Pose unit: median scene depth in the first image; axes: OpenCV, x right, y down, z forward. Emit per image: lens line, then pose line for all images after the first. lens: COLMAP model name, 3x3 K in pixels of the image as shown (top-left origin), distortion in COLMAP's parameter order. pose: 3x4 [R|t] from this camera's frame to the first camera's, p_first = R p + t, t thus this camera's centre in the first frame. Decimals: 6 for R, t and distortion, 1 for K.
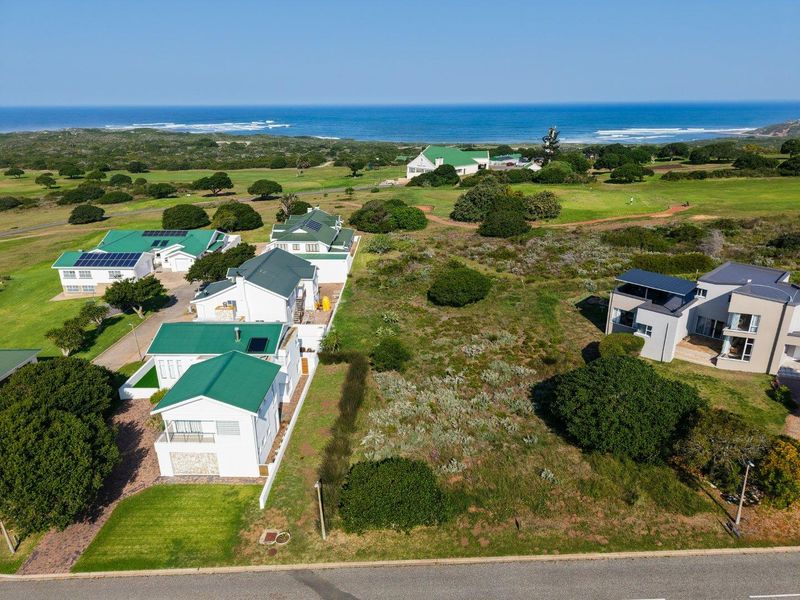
lens RADIAL K [[531.1, 0, 399.4], [0, 531.1, 302.6], [0, 0, 1]] dist [0.025518, -0.020120]
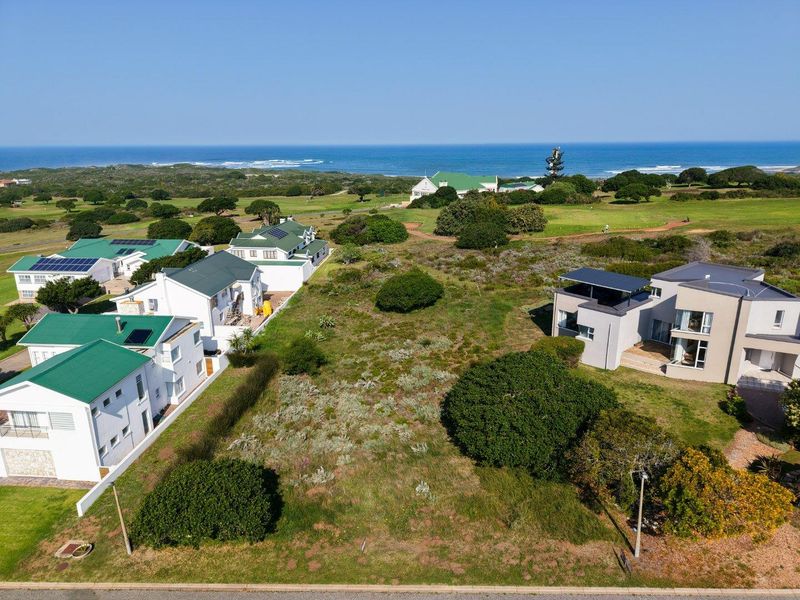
lens RADIAL K [[531.1, 0, 399.7], [0, 531.1, 301.8], [0, 0, 1]] dist [0.025518, -0.020120]
pose [[0.997936, 0.017355, -0.061821, 0.205233], [-0.021568, 0.997442, -0.068143, 0.065608], [0.060480, 0.069336, 0.995758, 0.113422]]
